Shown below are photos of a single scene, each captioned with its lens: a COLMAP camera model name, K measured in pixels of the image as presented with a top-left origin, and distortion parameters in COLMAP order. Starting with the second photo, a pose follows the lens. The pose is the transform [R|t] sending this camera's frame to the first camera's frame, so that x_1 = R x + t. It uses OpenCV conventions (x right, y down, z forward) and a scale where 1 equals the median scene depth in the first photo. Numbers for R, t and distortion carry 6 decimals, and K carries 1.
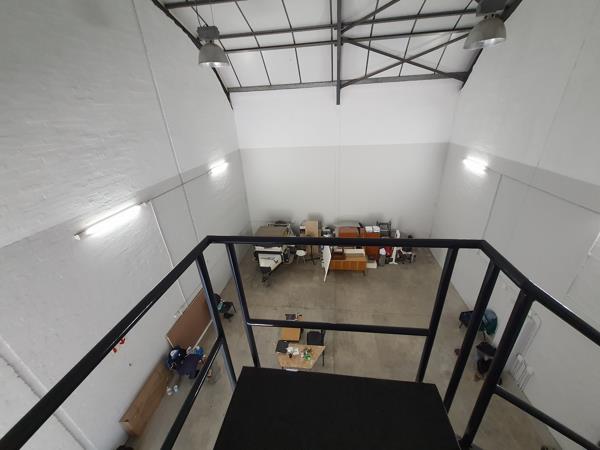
lens RADIAL K [[235.4, 0, 304.6], [0, 235.4, 222.7], [0, 0, 1]] dist [0.000072, 0.000286]
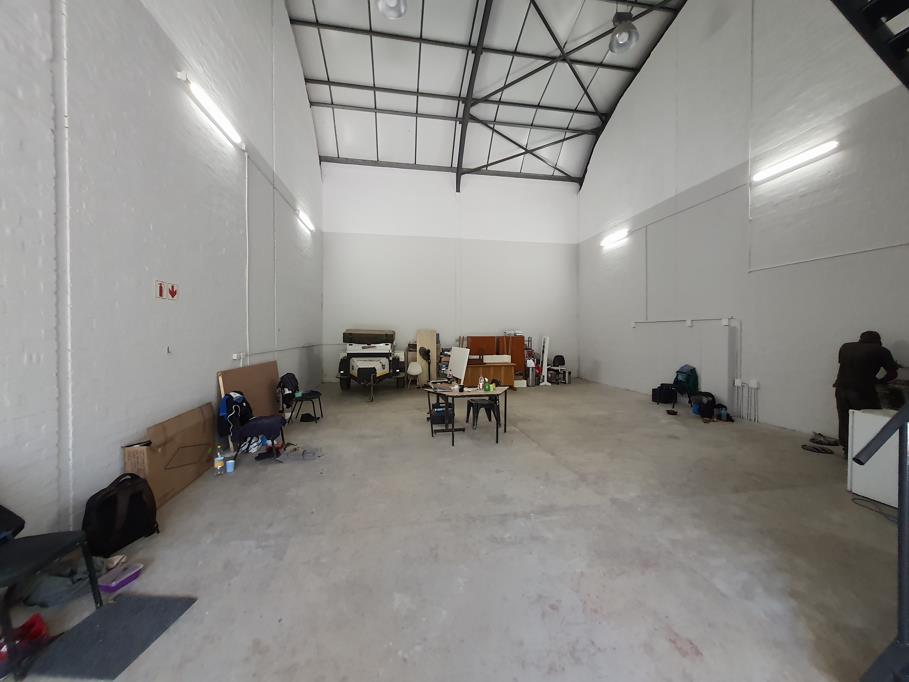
lens RADIAL K [[356.6, 0, 461.4], [0, 356.6, 337.5], [0, 0, 1]] dist [0.000072, 0.000286]
pose [[0.953044, 0.041769, 0.299938, -0.247794], [0.089111, 0.907911, -0.409581, 0.597455], [-0.289425, 0.417076, 0.861557, 0.114441]]
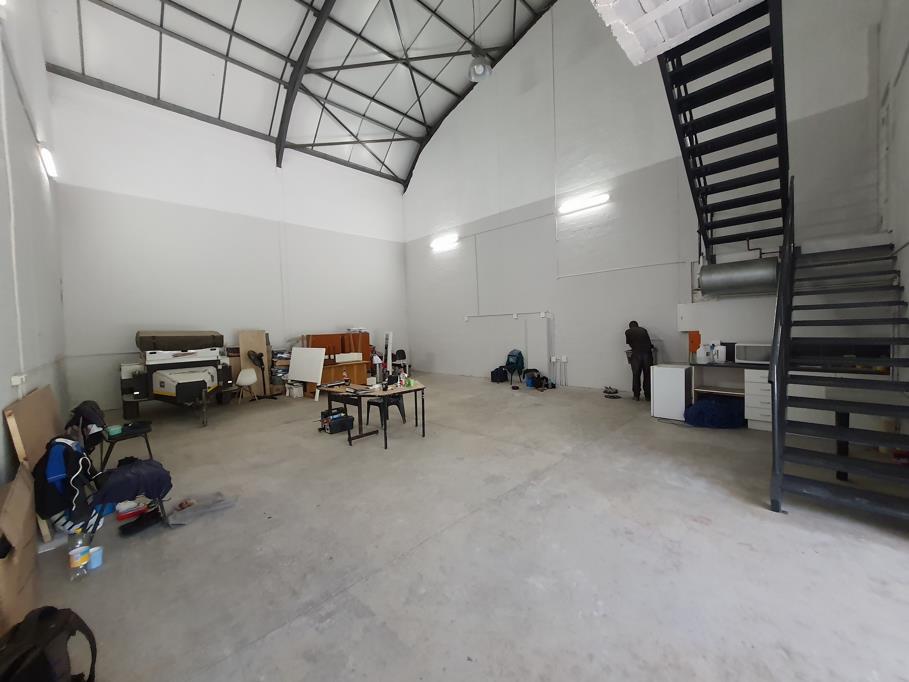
lens RADIAL K [[356.6, 0, 461.4], [0, 356.6, 337.5], [0, 0, 1]] dist [0.000072, 0.000286]
pose [[0.607819, 0.000766, 0.794075, -0.459278], [0.346098, 0.899763, -0.265786, 0.545403], [-0.714683, 0.436377, 0.546628, 0.252992]]
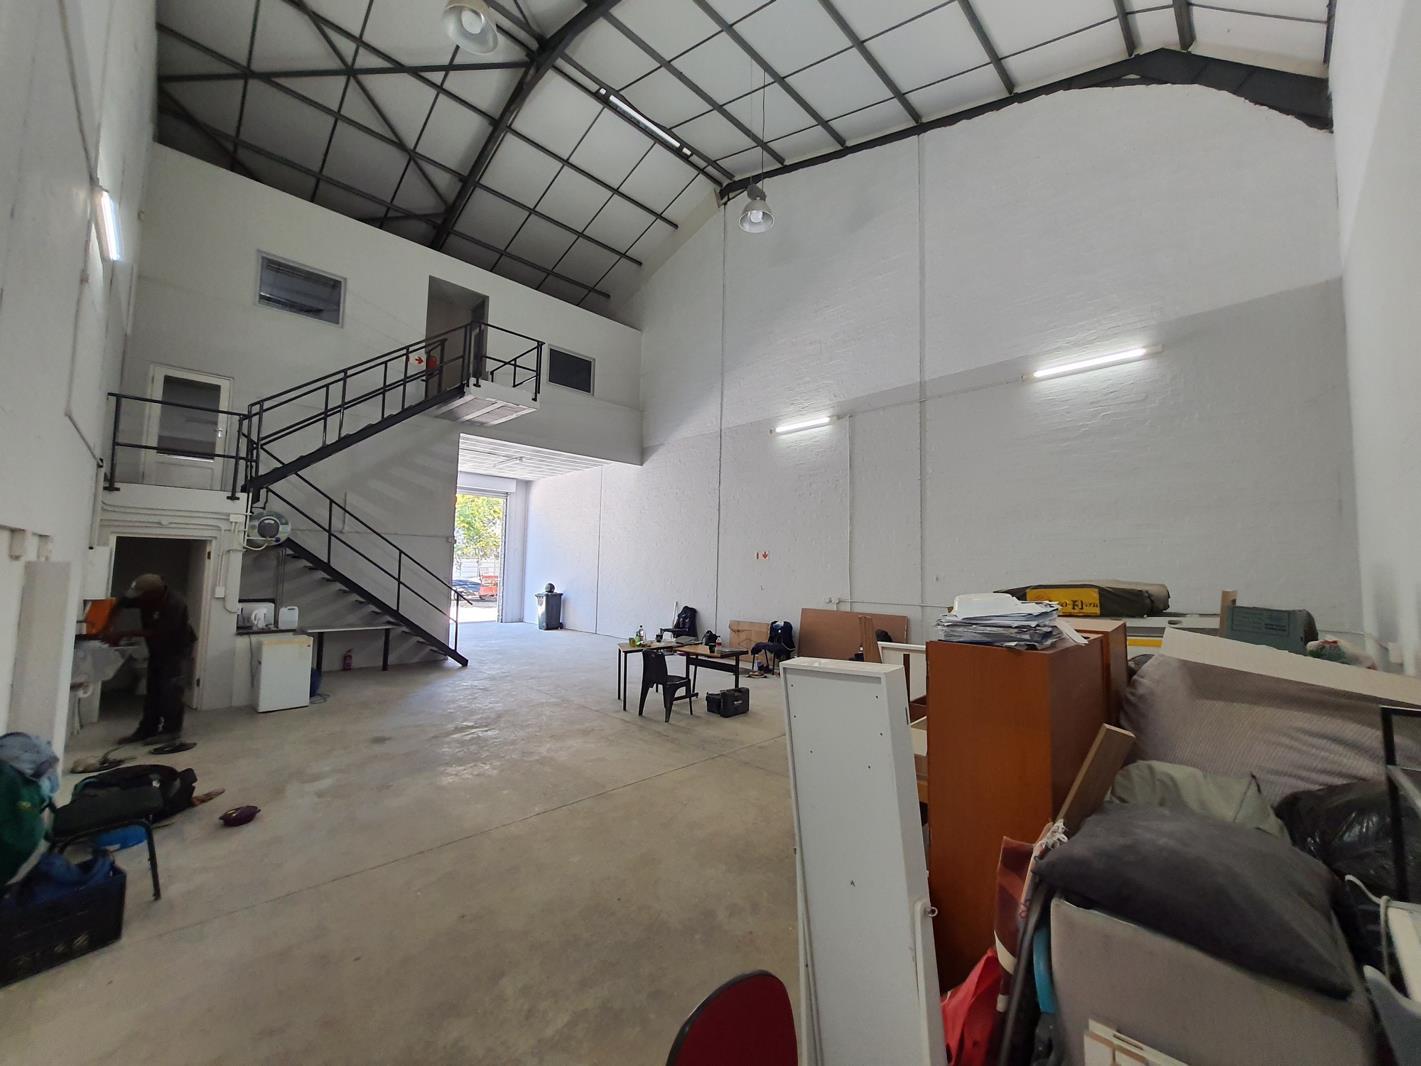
lens RADIAL K [[557.5, 0, 721.3], [0, 557.5, 527.5], [0, 0, 1]] dist [0.000072, 0.000286]
pose [[-0.613510, -0.023050, -0.789350, 0.665648], [-0.328849, 0.916238, 0.228838, -0.028313], [0.717958, 0.399971, -0.569701, 1.287297]]
